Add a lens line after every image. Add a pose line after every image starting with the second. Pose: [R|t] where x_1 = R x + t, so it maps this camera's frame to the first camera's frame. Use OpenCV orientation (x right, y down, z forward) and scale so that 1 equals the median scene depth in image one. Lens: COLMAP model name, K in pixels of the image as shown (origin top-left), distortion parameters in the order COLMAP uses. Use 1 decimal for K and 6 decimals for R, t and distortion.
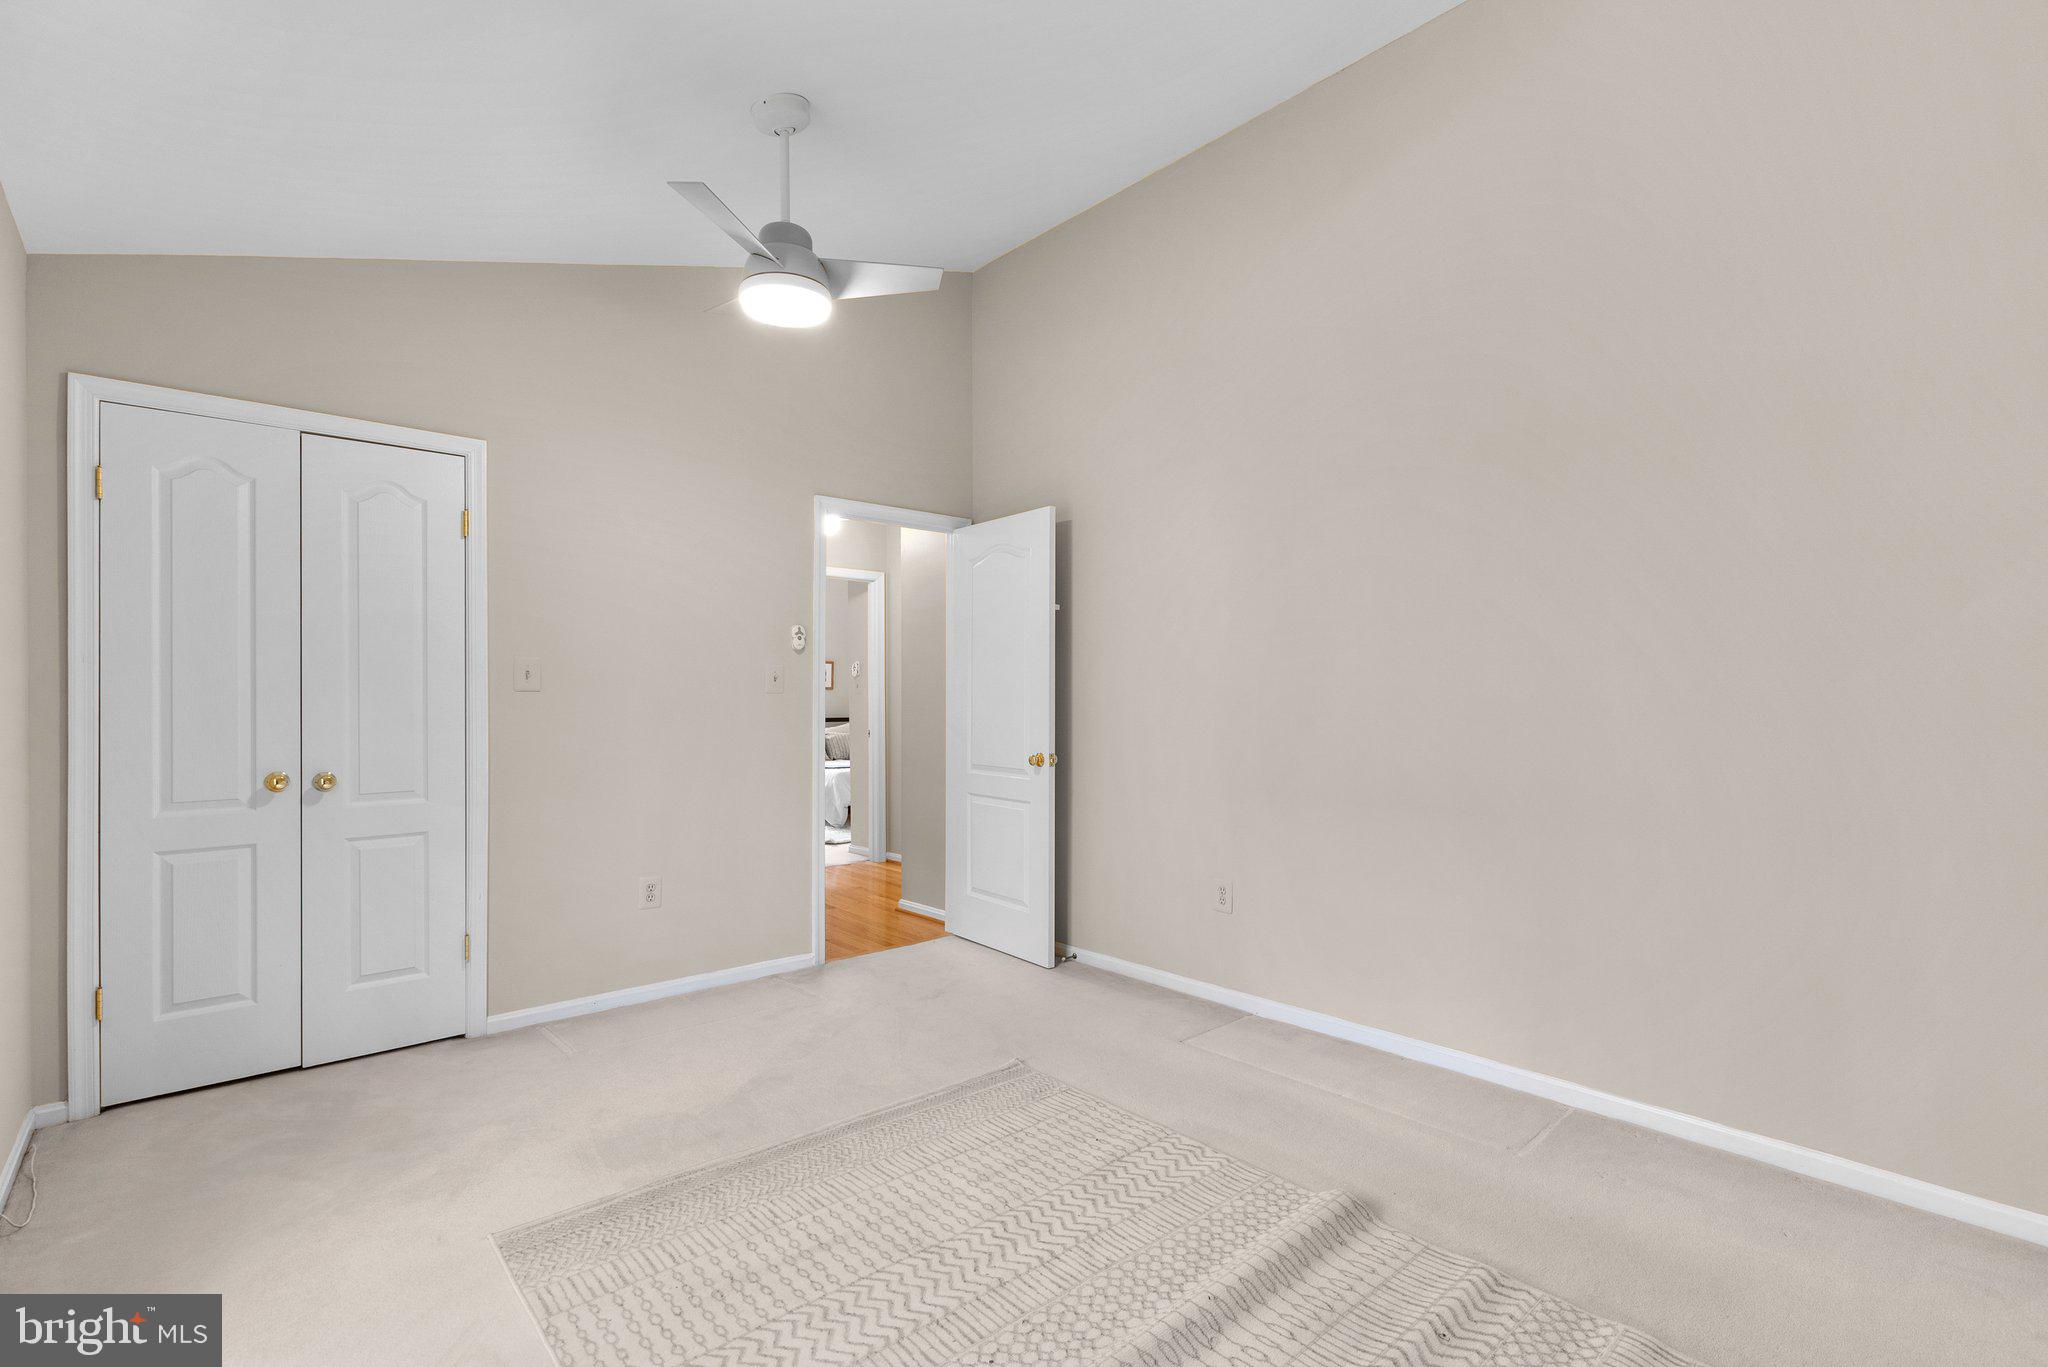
lens RADIAL K [[949.1, 0, 1024.6], [0, 949.1, 696.6], [0, 0, 1]] dist [-0.003682, 0.001584]
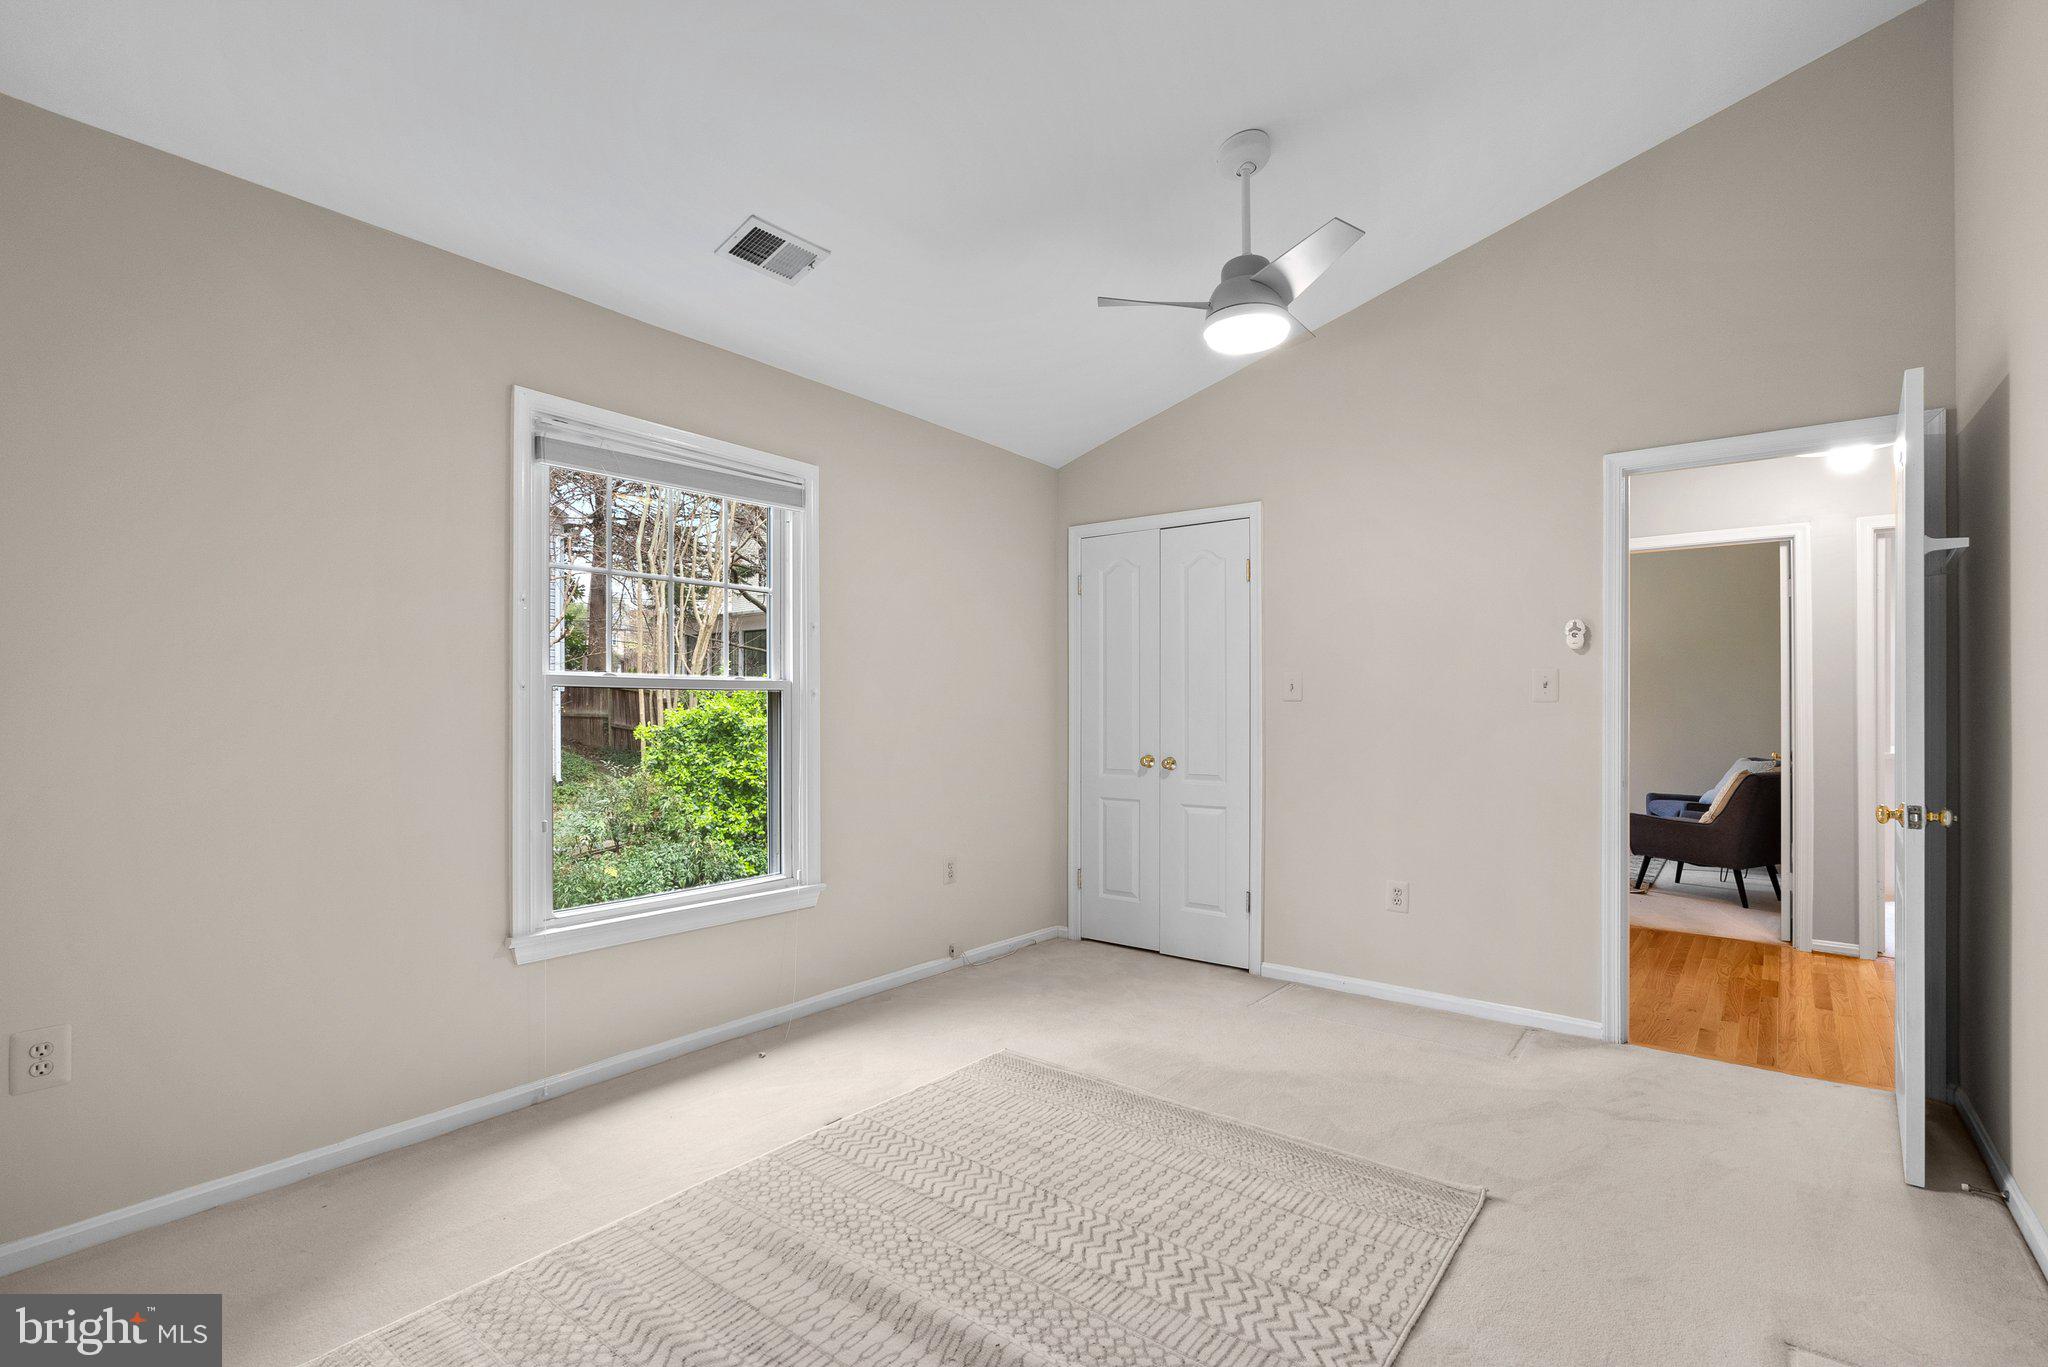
lens RADIAL K [[949.1, 0, 1015.6], [0, 949.1, 700.8], [0, 0, 1]] dist [-0.003682, 0.001584]
pose [[0.168557, -0.006133, -0.985673, 0.798700], [-0.001350, 0.999978, -0.006453, 0.003226], [0.985691, 0.002418, 0.168545, 0.609662]]
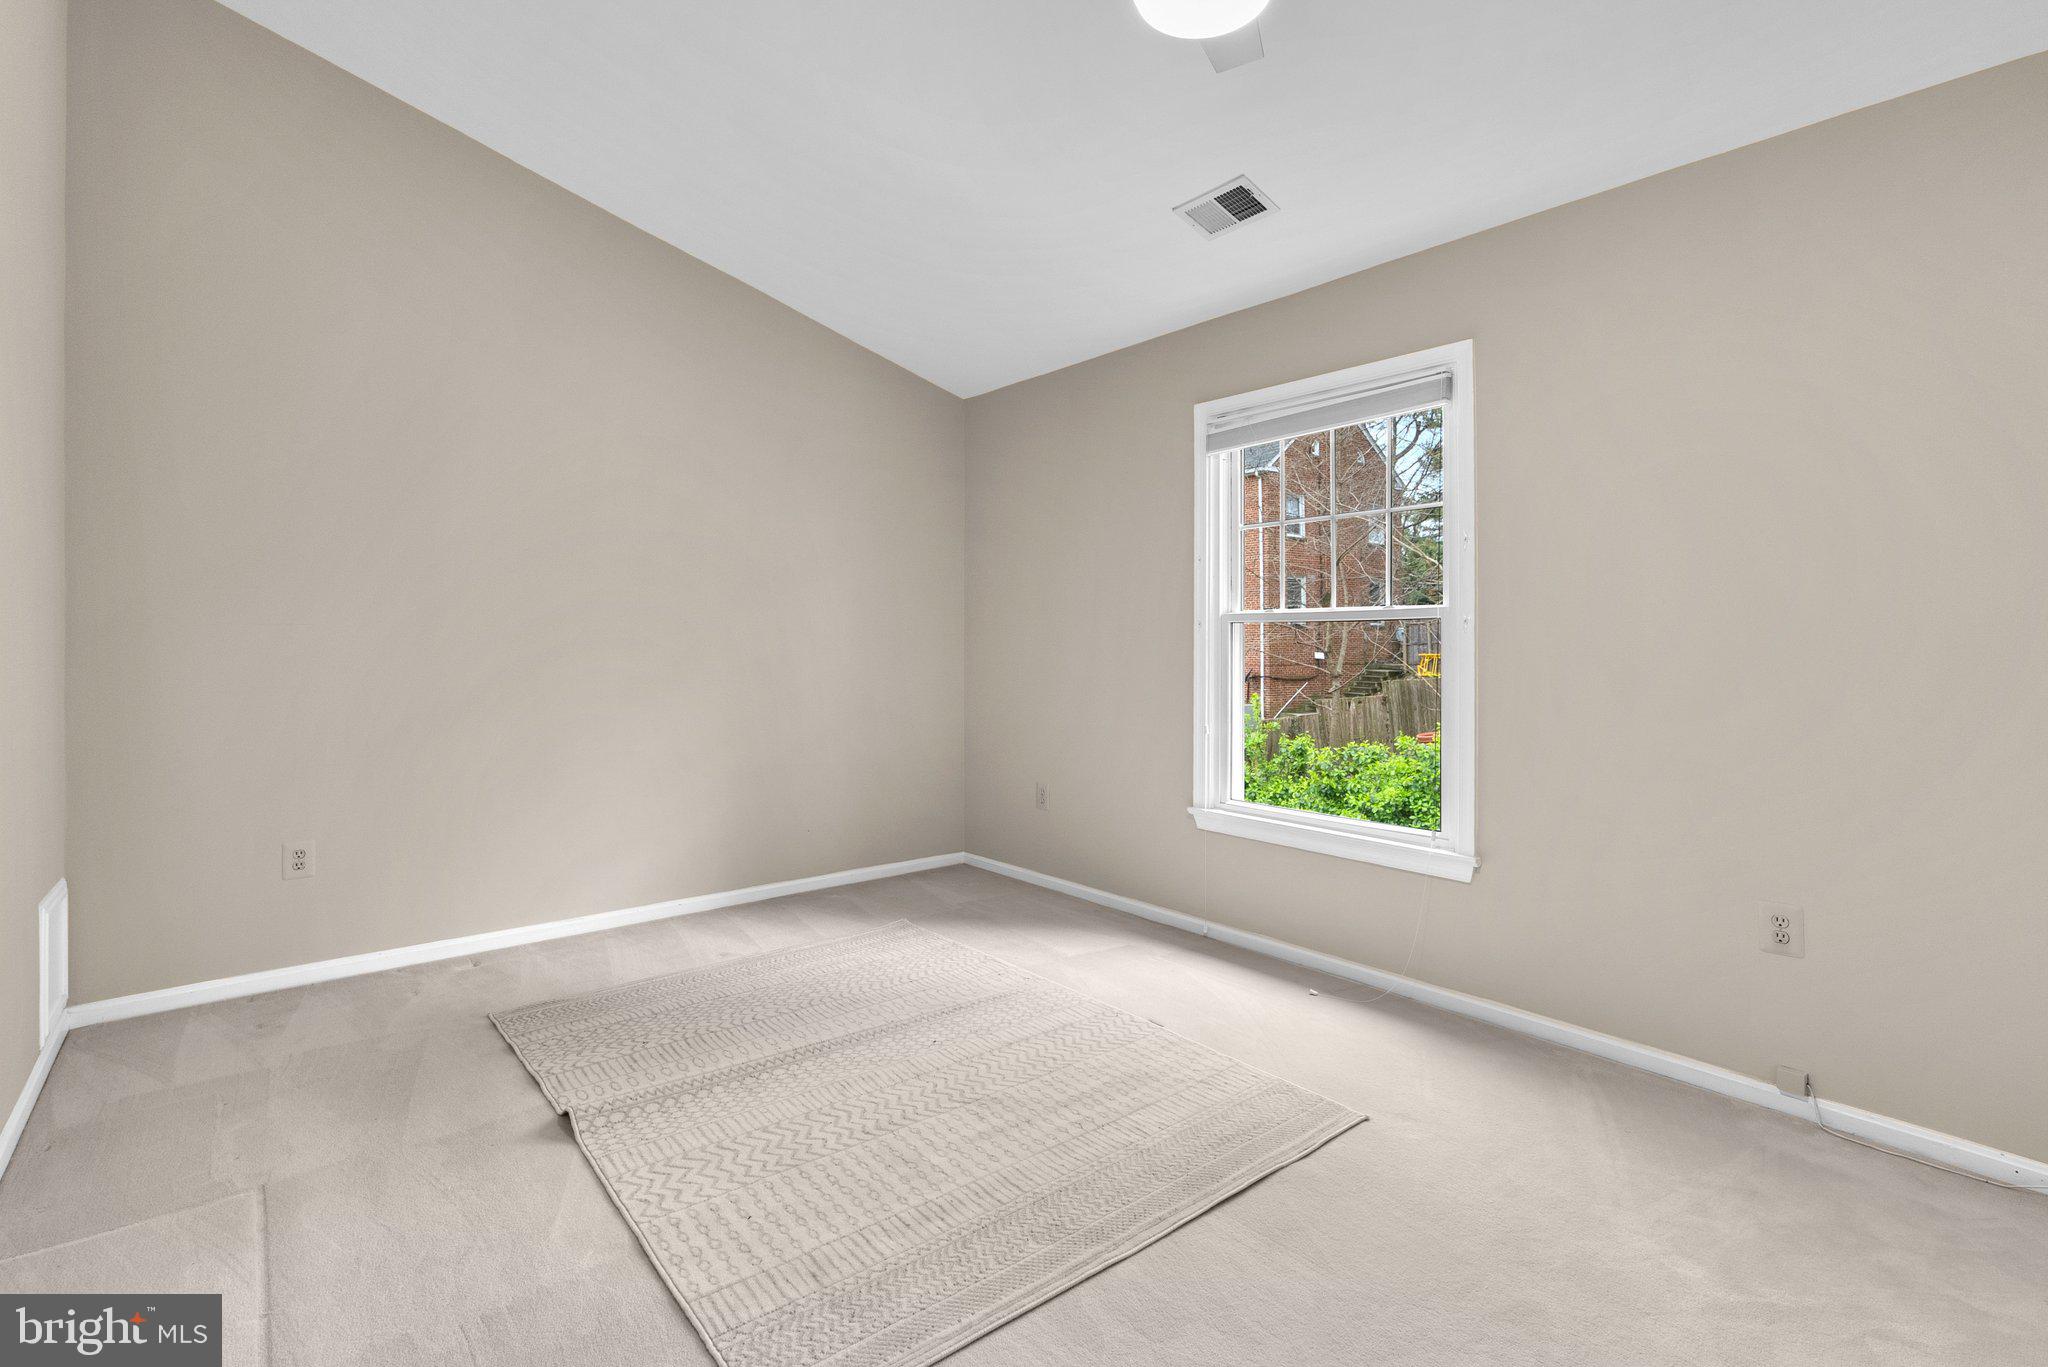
lens RADIAL K [[949.1, 0, 1028.4], [0, 949.1, 633.2], [0, 0, 1]] dist [-0.003682, 0.001584]
pose [[-0.999059, -0.001222, 0.043344, -0.175178], [-0.001628, 0.999955, -0.009344, 0.009662], [-0.043331, -0.009406, -0.999017, 1.730811]]
